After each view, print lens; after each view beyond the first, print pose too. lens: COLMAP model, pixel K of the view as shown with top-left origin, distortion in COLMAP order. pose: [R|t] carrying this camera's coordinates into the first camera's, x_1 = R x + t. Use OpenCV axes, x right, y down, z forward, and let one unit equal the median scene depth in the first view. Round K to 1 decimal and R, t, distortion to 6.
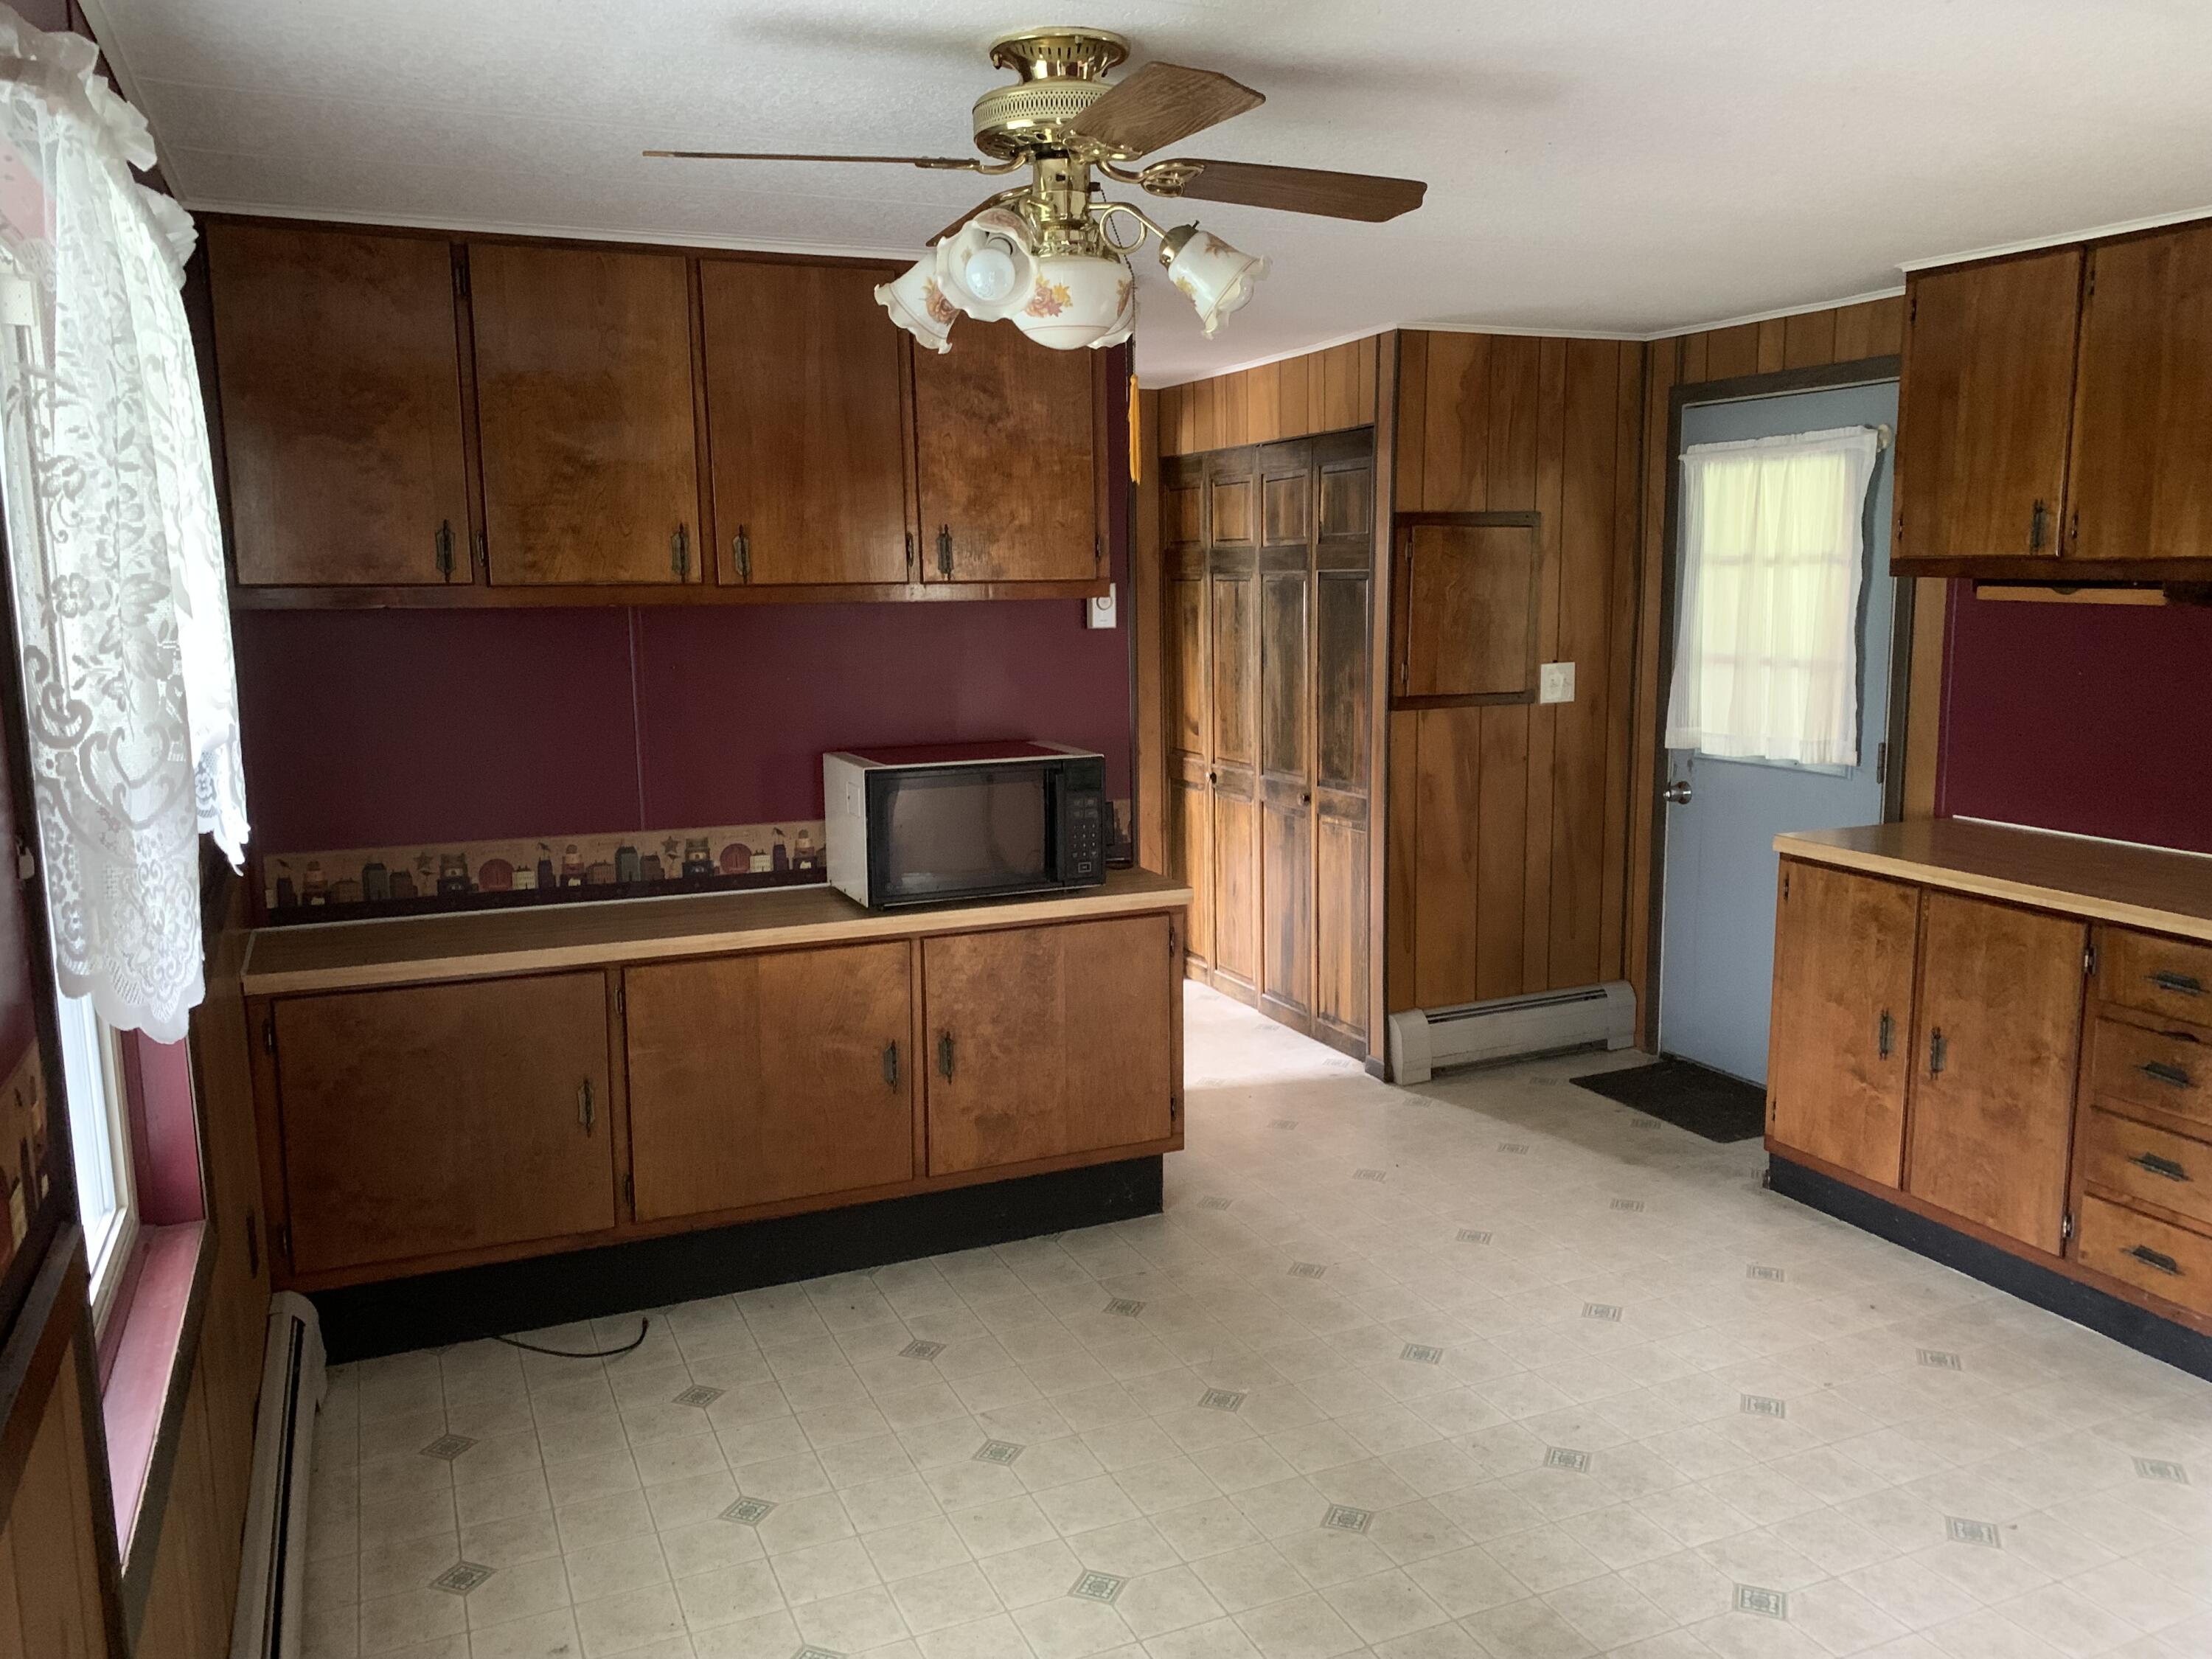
lens RADIAL K [[1705.9, 0, 1104.1], [0, 1705.9, 812.4], [0, 0, 1]] dist [0.055442, -0.052702]
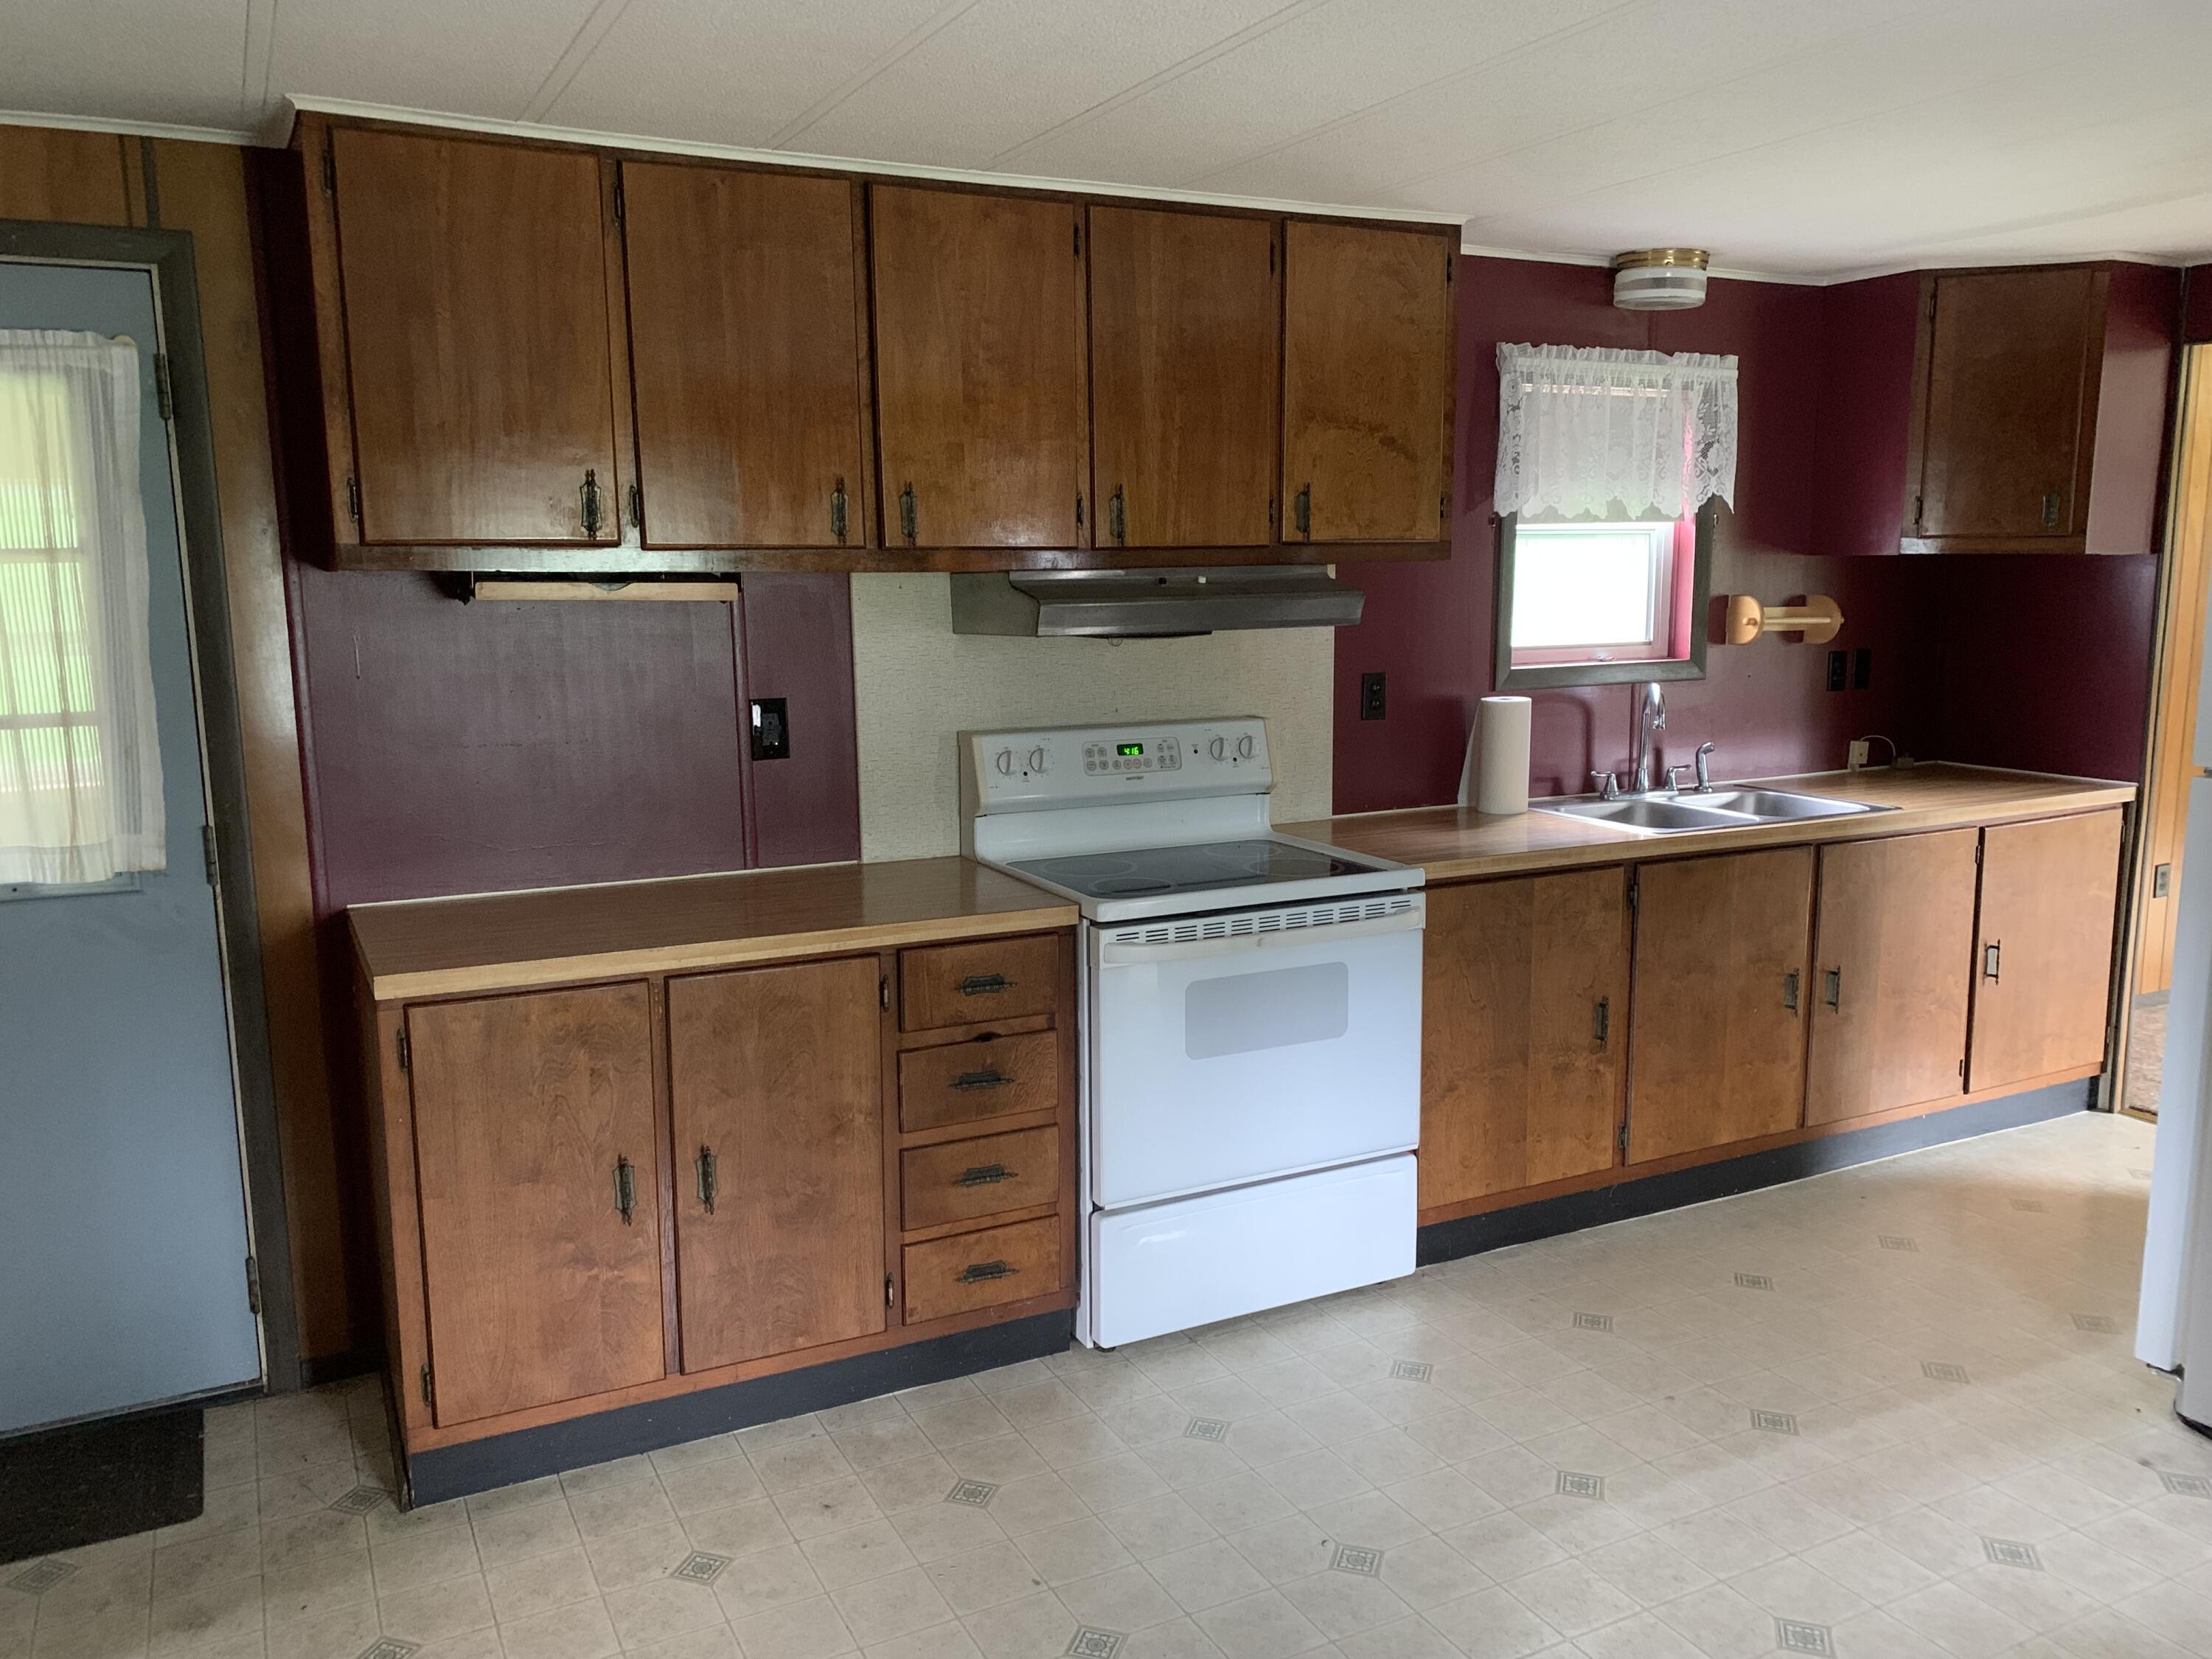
lens RADIAL K [[1705.9, 0, 1097.6], [0, 1705.9, 826.7], [0, 0, 1]] dist [0.055442, -0.052702]
pose [[-0.054433, -0.146041, 0.987780, -0.266899], [0.154426, 0.976113, 0.152826, -0.105761], [-0.986504, 0.160858, -0.030581, 0.817275]]
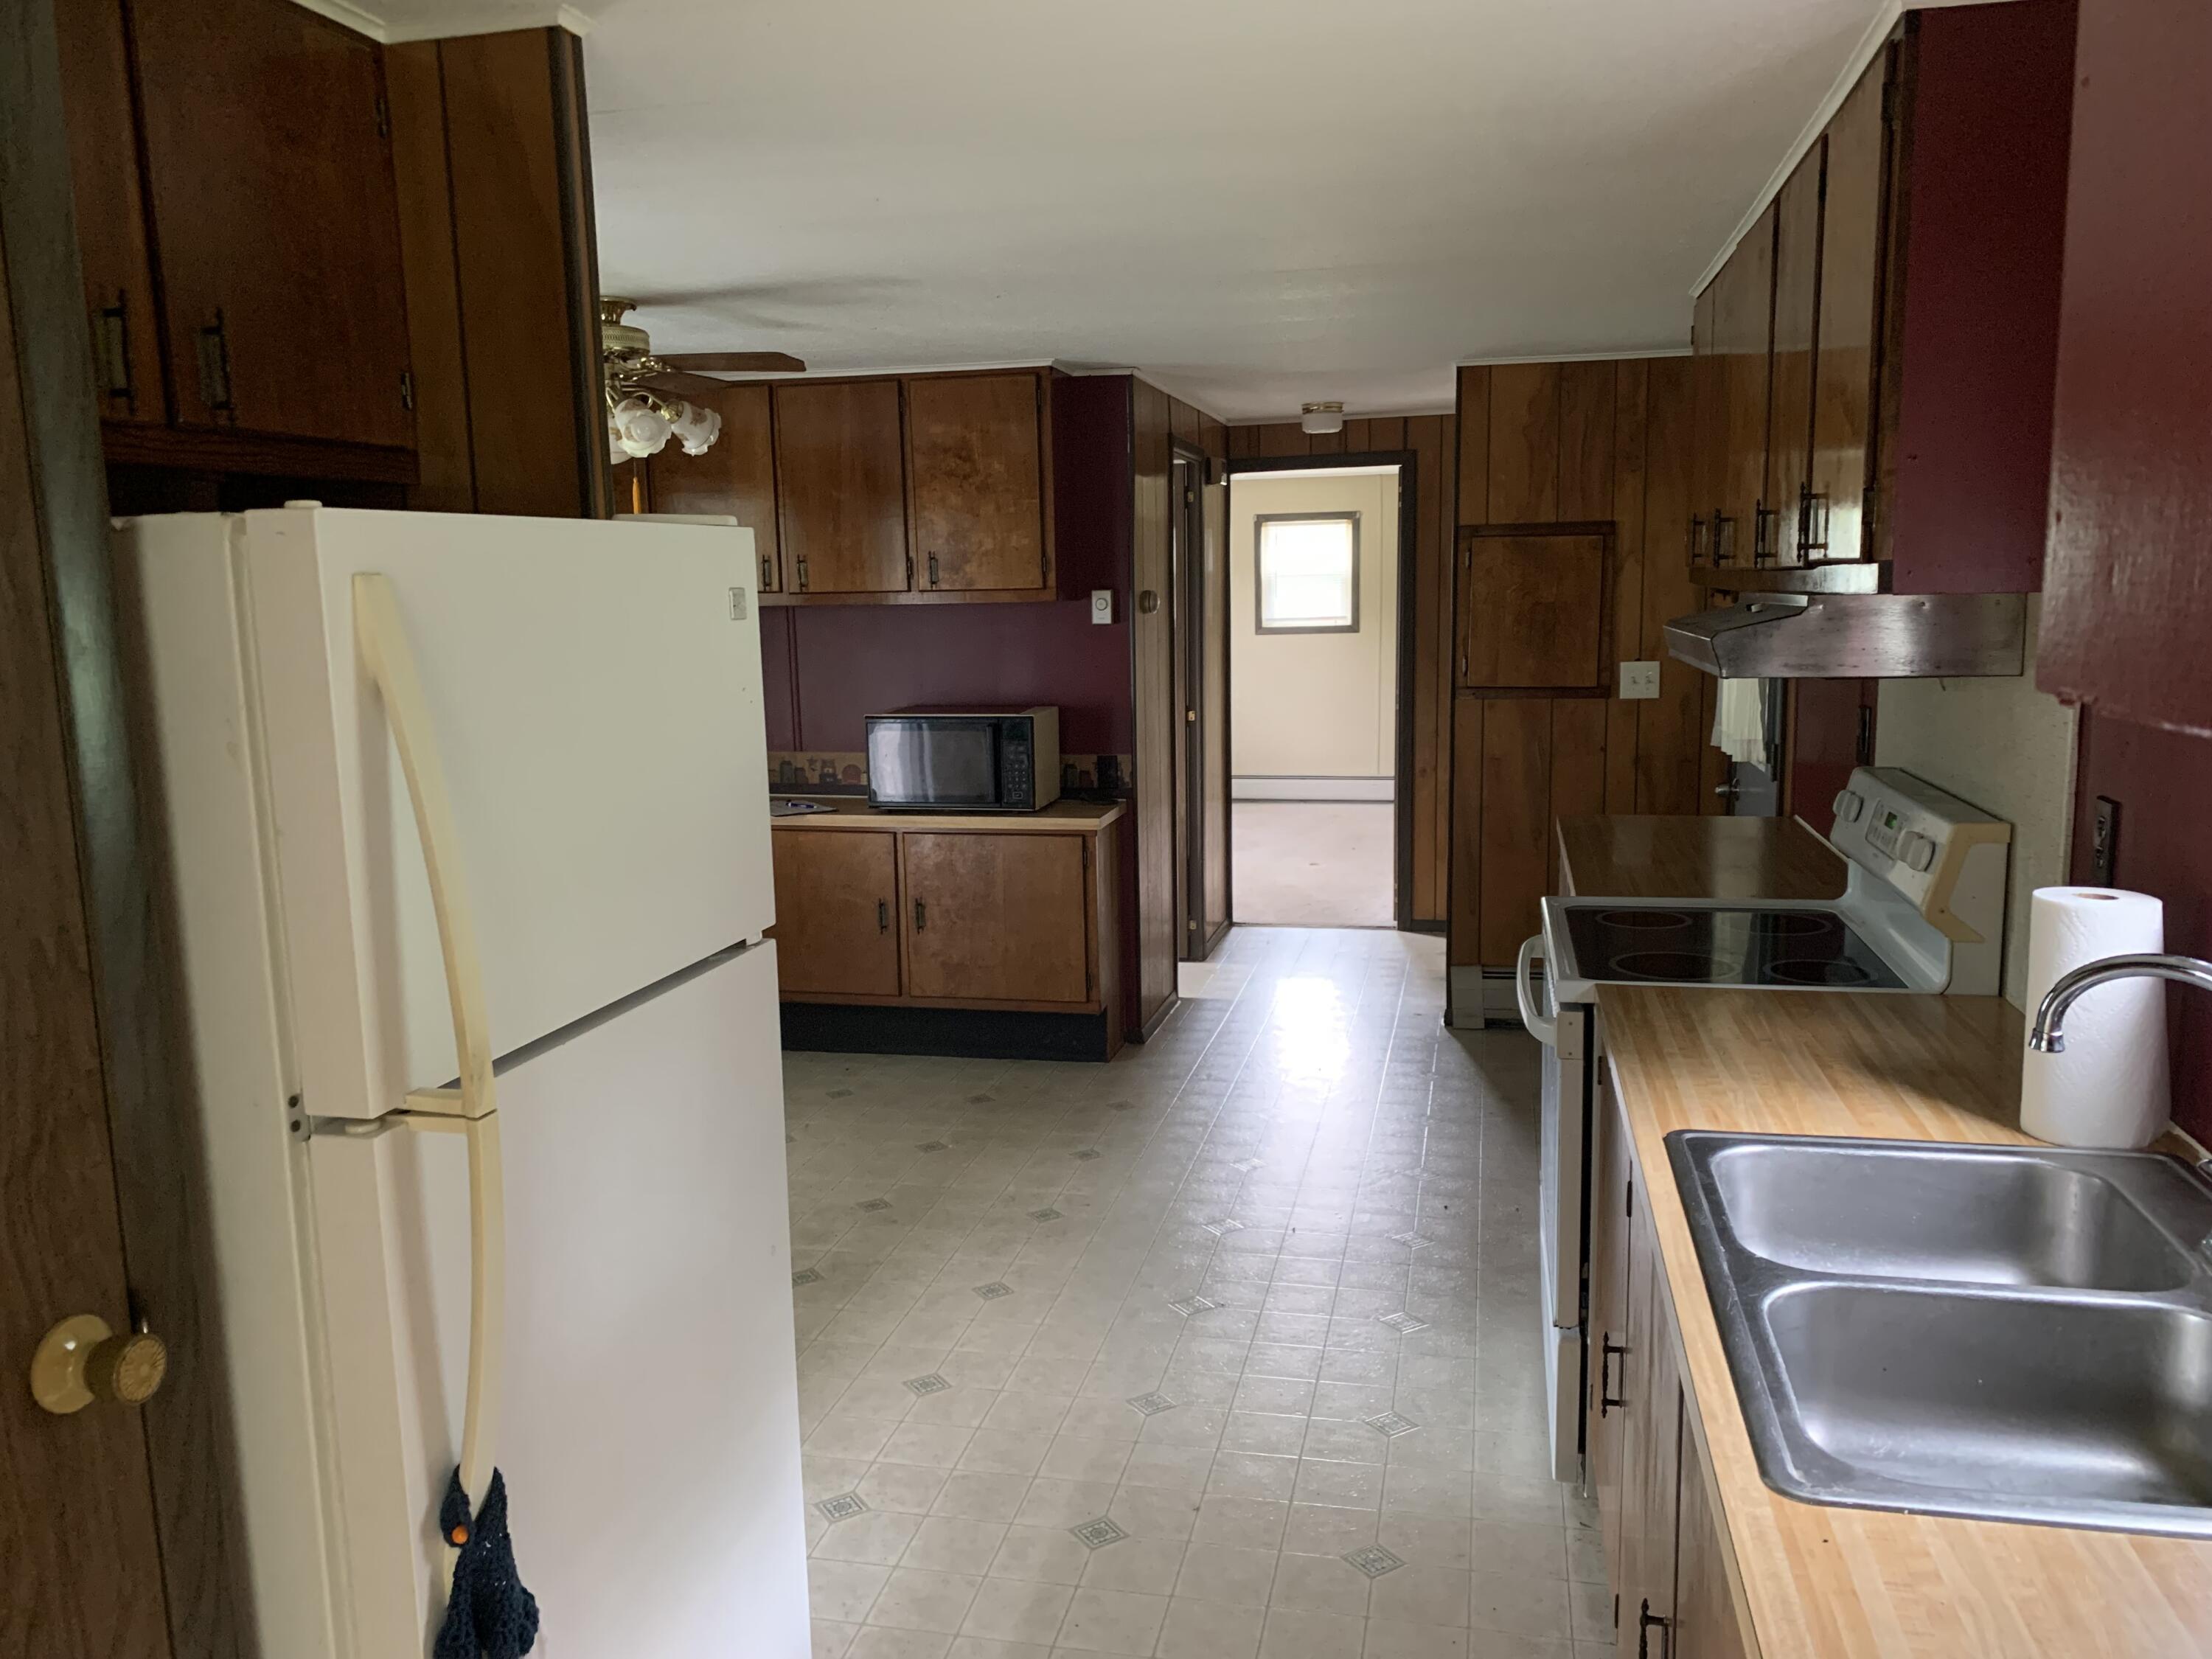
lens RADIAL K [[1705.9, 0, 1102.6], [0, 1705.9, 846.0], [0, 0, 1]] dist [0.055442, -0.052702]
pose [[0.799357, 0.087282, -0.594483, 0.897710], [-0.074581, 0.996155, 0.045971, 0.004403], [0.596210, 0.007590, 0.802793, -0.082086]]
